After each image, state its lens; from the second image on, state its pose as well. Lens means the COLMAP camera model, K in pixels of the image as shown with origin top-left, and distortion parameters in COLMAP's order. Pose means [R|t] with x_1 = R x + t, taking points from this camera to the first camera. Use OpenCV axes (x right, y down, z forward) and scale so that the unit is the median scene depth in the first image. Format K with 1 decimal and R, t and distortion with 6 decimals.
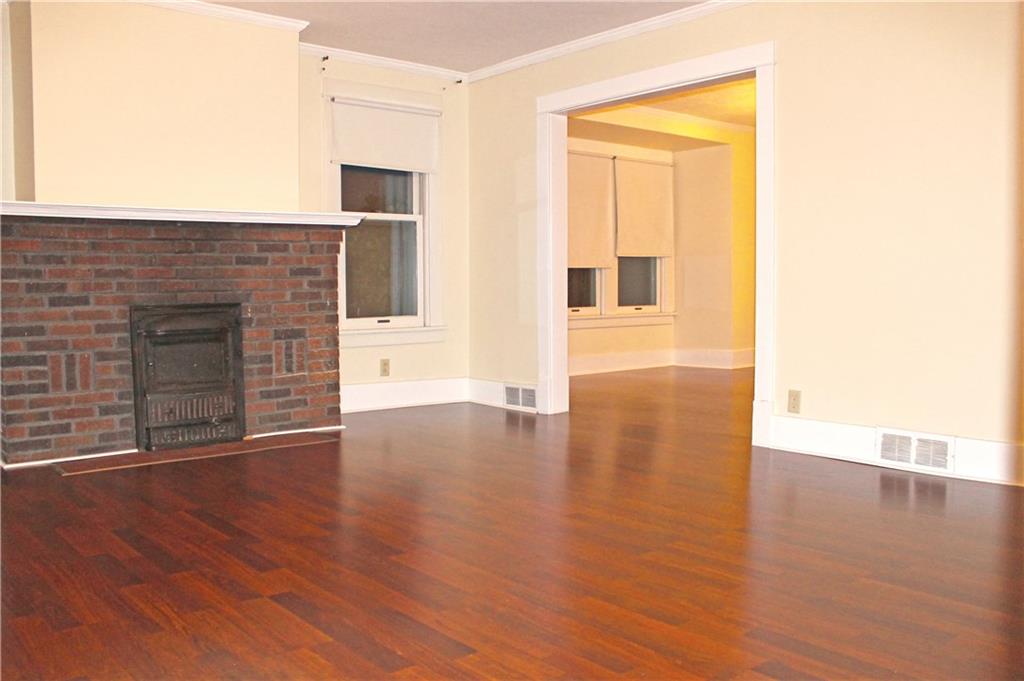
lens RADIAL K [[878.4, 0, 512.0], [0, 878.4, 340.5], [0, 0, 1]] dist [-0.171020, 0.136844]
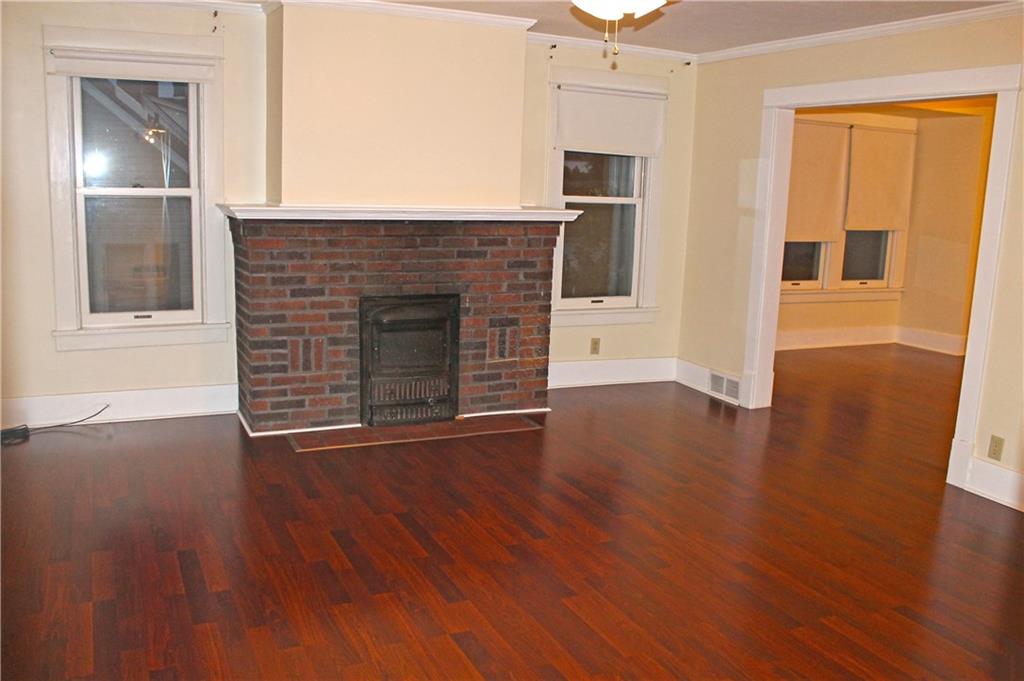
lens RADIAL K [[878.4, 0, 512.0], [0, 878.4, 340.5], [0, 0, 1]] dist [-0.171020, 0.136844]
pose [[0.962955, 0.089695, -0.254309, 0.029188], [-0.059985, 0.990682, 0.122275, -0.117331], [0.262907, -0.102490, 0.959362, -0.032011]]
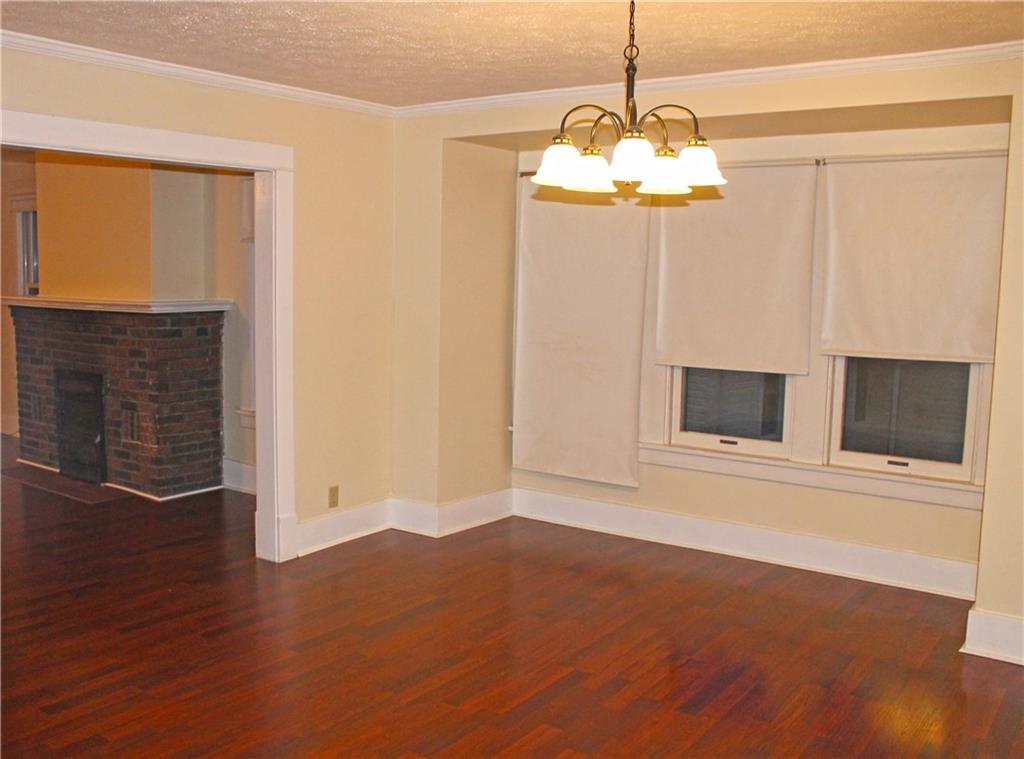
lens RADIAL K [[948.5, 0, 512.0], [0, 948.5, 379.5], [0, 0, 1]] dist [-0.109294, 0.000756]
pose [[0.242798, 0.122572, -0.962302, 1.040926], [-0.082893, 0.990979, 0.105310, -0.212772], [0.966529, 0.054199, 0.250768, 1.173285]]
